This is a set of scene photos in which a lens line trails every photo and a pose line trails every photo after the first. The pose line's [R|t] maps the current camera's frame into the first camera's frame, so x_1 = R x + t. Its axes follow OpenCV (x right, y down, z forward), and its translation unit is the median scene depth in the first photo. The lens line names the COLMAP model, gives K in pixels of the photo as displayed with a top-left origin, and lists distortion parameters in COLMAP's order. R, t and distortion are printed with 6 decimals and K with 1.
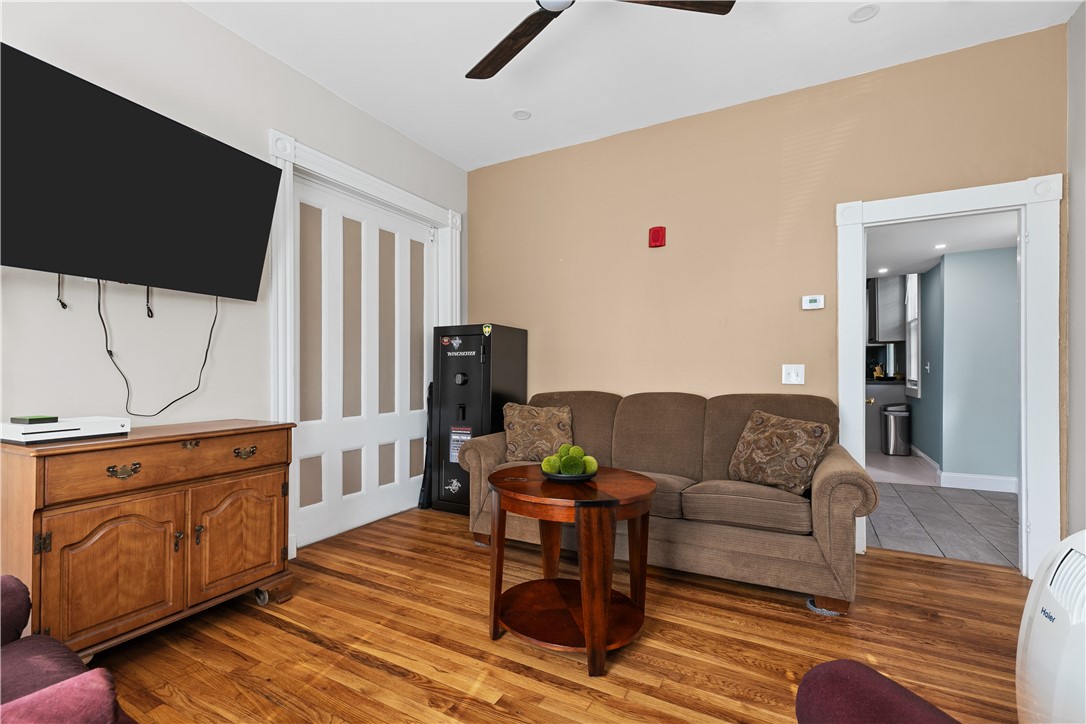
lens RADIAL K [[488.9, 0, 543.6], [0, 488.9, 368.0], [0, 0, 1]] dist [0.002883, 0.000150]
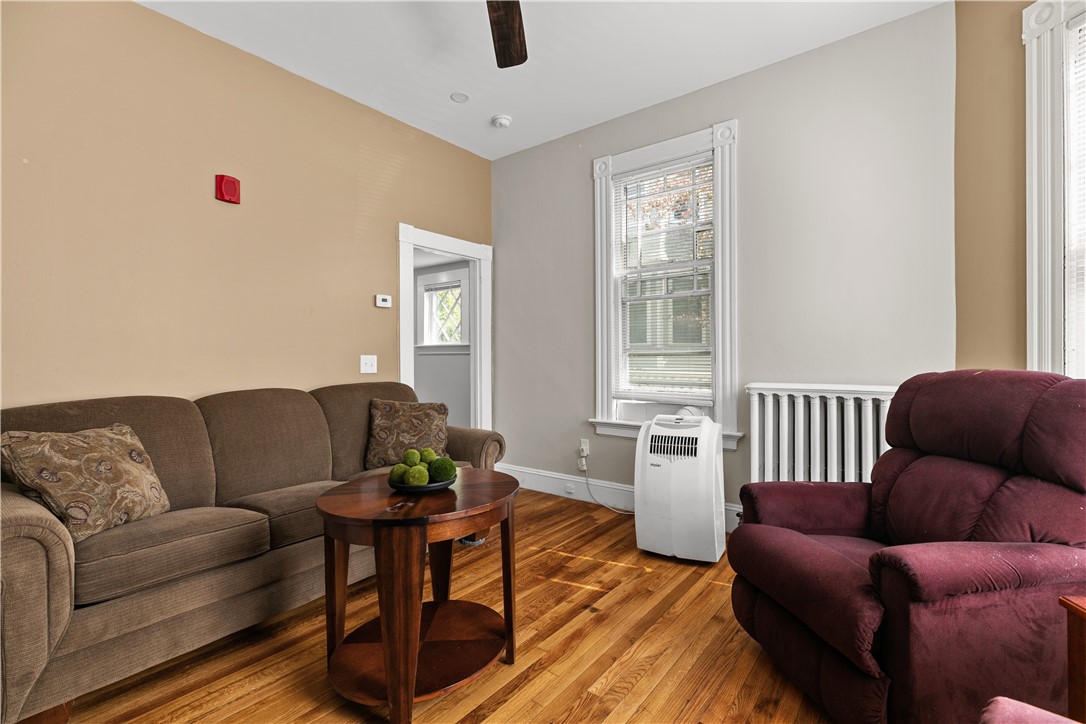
lens RADIAL K [[485.9, 0, 542.1], [0, 485.9, 357.2], [0, 0, 1]] dist [0.001697, 0.000184]
pose [[0.170858, 0.000323, 0.985296, -0.601877], [0.006025, 0.999981, -0.001372, 0.000858], [-0.985277, 0.006170, 0.170853, 0.525386]]
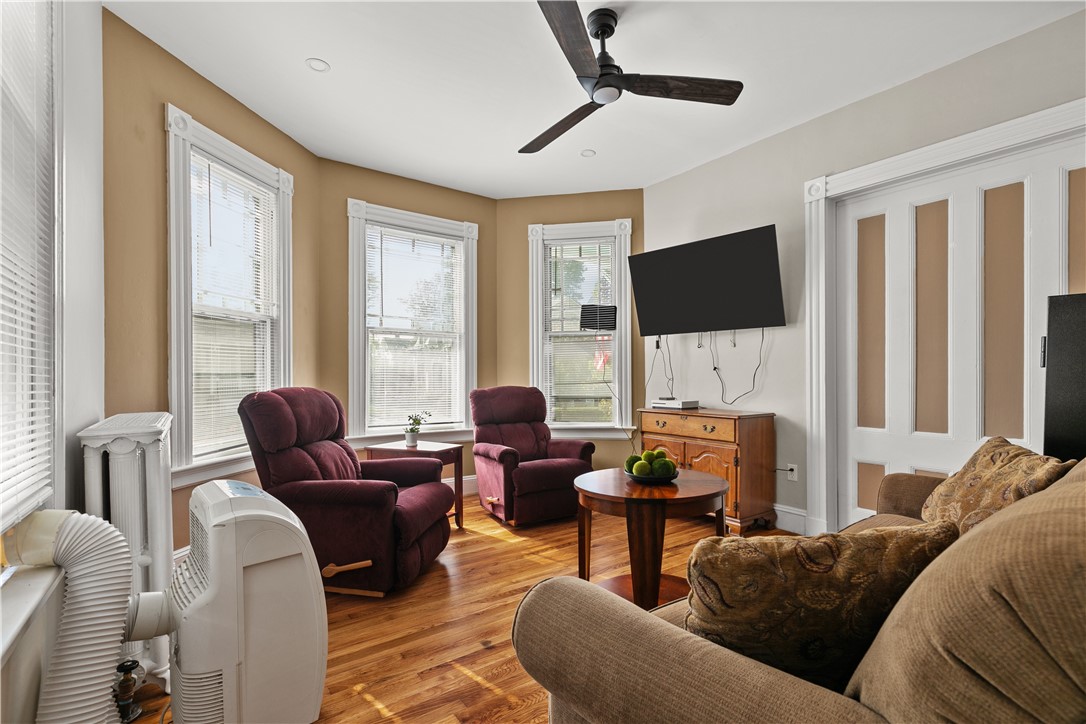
lens RADIAL K [[496.3, 0, 547.4], [0, 496.3, 378.3], [0, 0, 1]] dist [-0.002554, -0.000311]
pose [[-0.435032, 0.005840, -0.900396, 0.919884], [0.003698, 0.999982, 0.004699, -0.003208], [0.900407, -0.001286, -0.435046, 1.026600]]
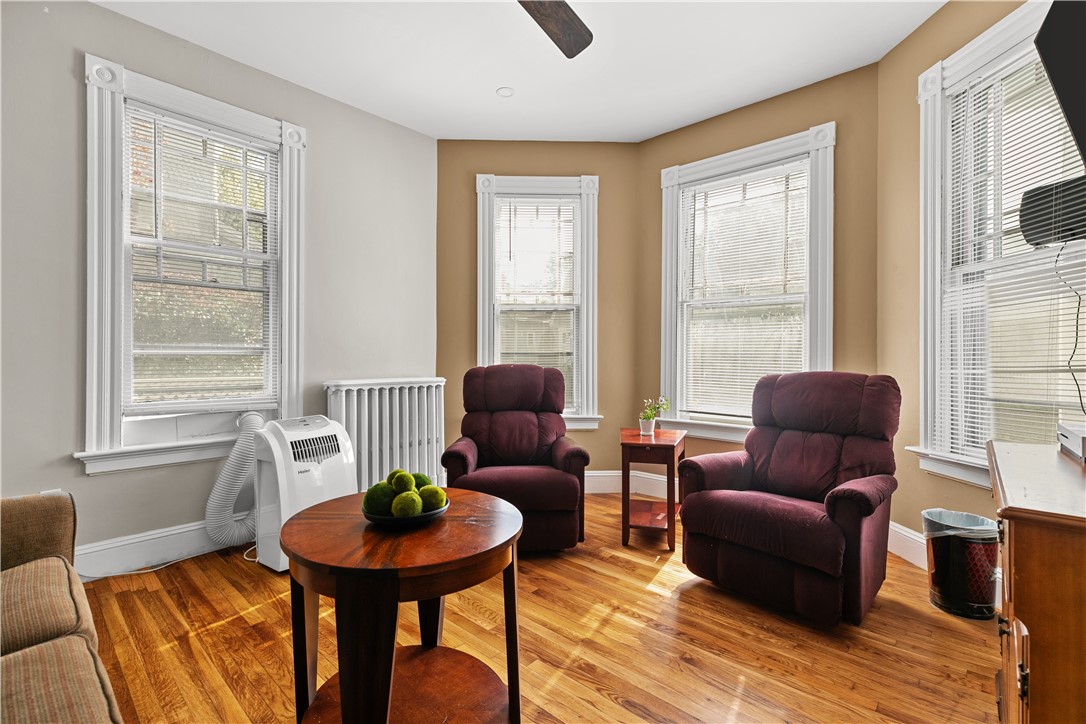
lens RADIAL K [[485.9, 0, 542.1], [0, 485.9, 357.2], [0, 0, 1]] dist [0.001697, 0.000184]
pose [[-0.969676, -0.000607, 0.244394, -0.240010], [-0.000177, 0.999998, 0.001781, -0.001185], [-0.244395, 0.001684, -0.969674, 1.304213]]
